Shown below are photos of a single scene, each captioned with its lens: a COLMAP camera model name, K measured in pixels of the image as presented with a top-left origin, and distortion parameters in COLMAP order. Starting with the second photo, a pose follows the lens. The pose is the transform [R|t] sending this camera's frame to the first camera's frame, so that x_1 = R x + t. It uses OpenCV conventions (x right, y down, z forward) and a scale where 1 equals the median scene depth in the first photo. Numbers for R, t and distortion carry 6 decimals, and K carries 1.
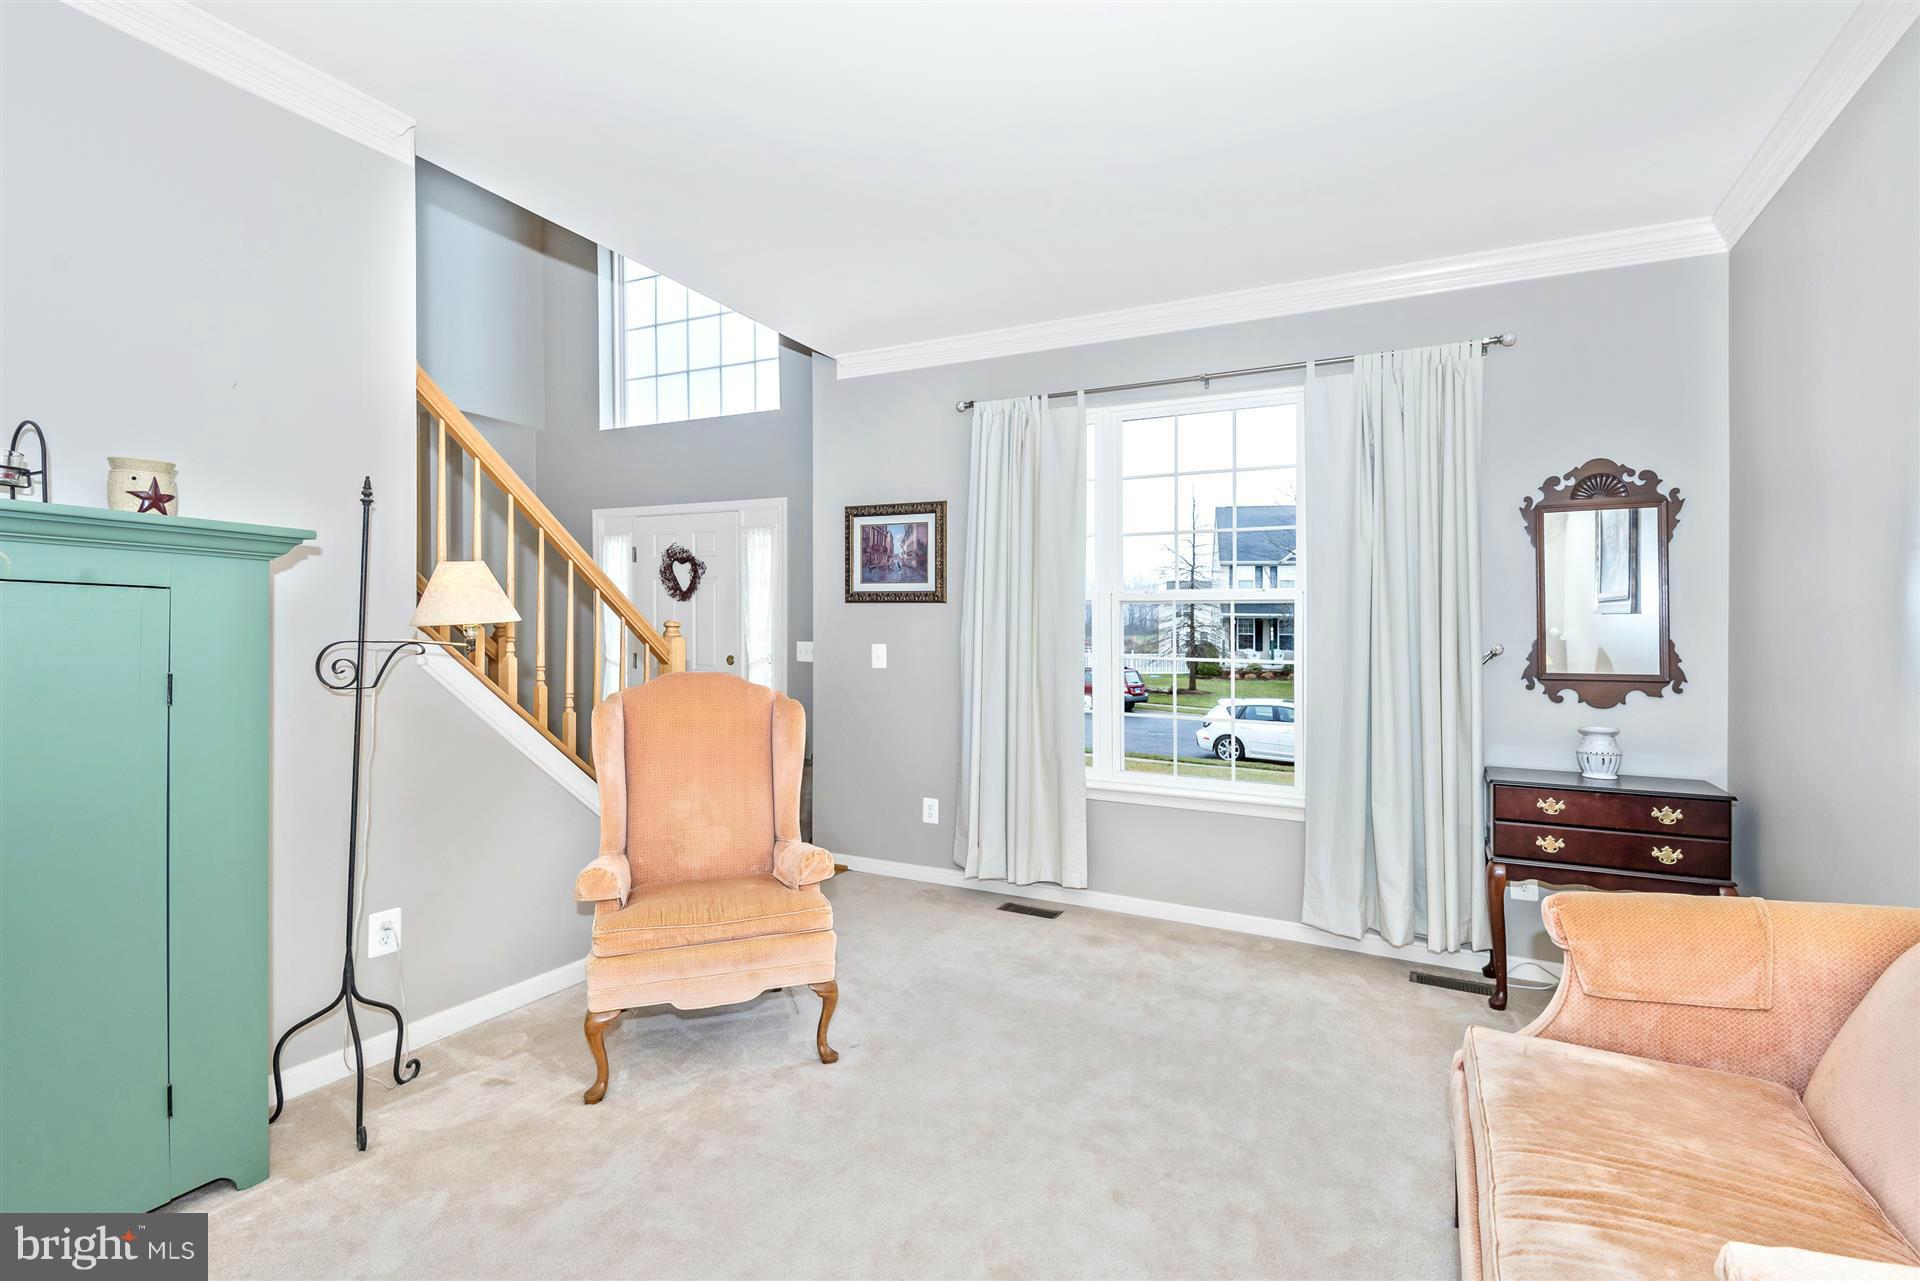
lens RADIAL K [[918.9, 0, 955.9], [0, 918.9, 645.1], [0, 0, 1]] dist [0.001997, -0.000203]
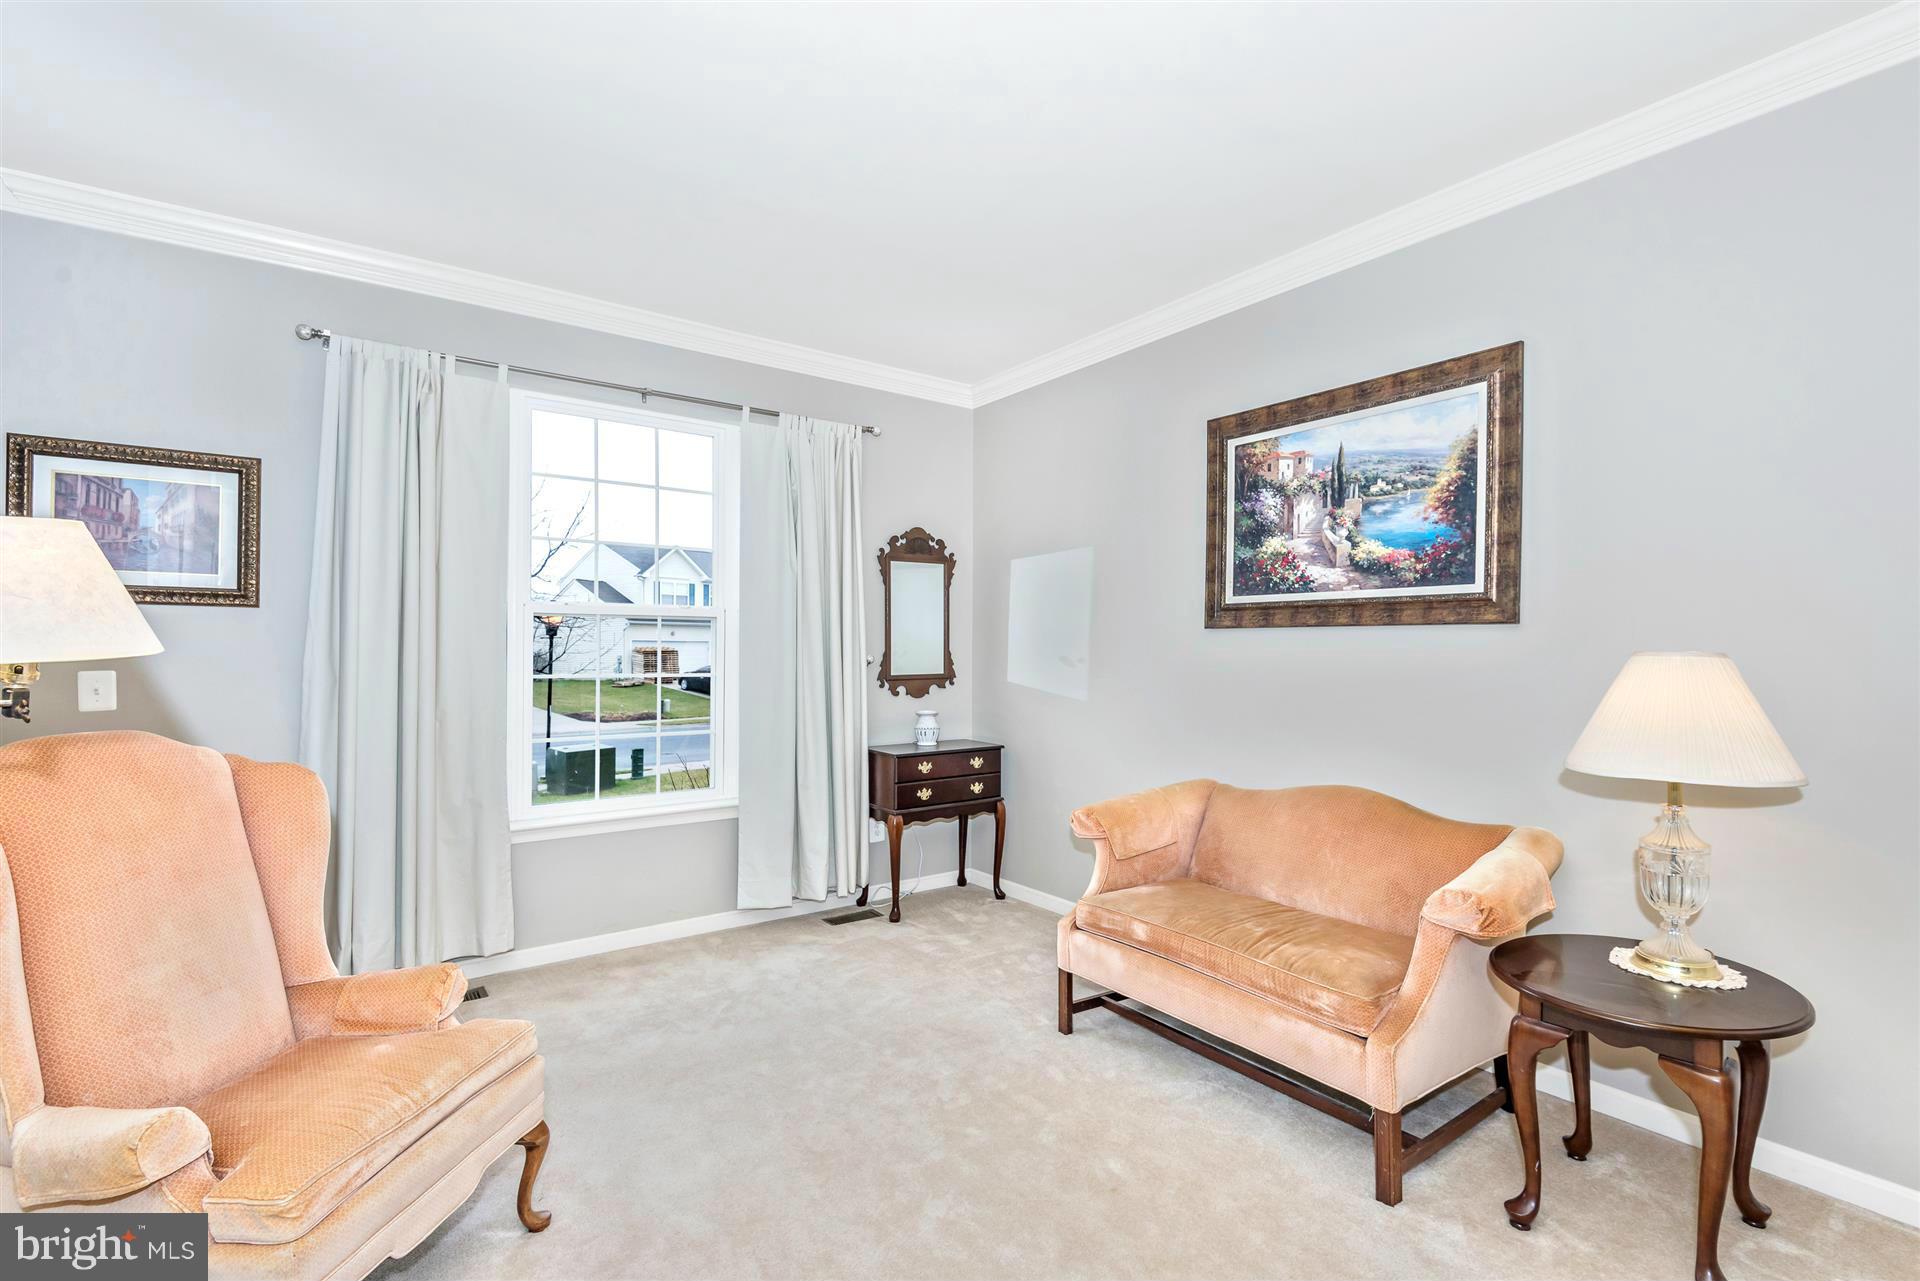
lens RADIAL K [[885.1, 0, 1003.2], [0, 885.1, 648.4], [0, 0, 1]] dist [-0.001583, -0.000875]
pose [[0.400372, -0.010174, 0.916296, -0.514302], [0.013923, 0.999890, 0.005018, -0.014820], [-0.916247, 0.010748, 0.400470, 0.300618]]
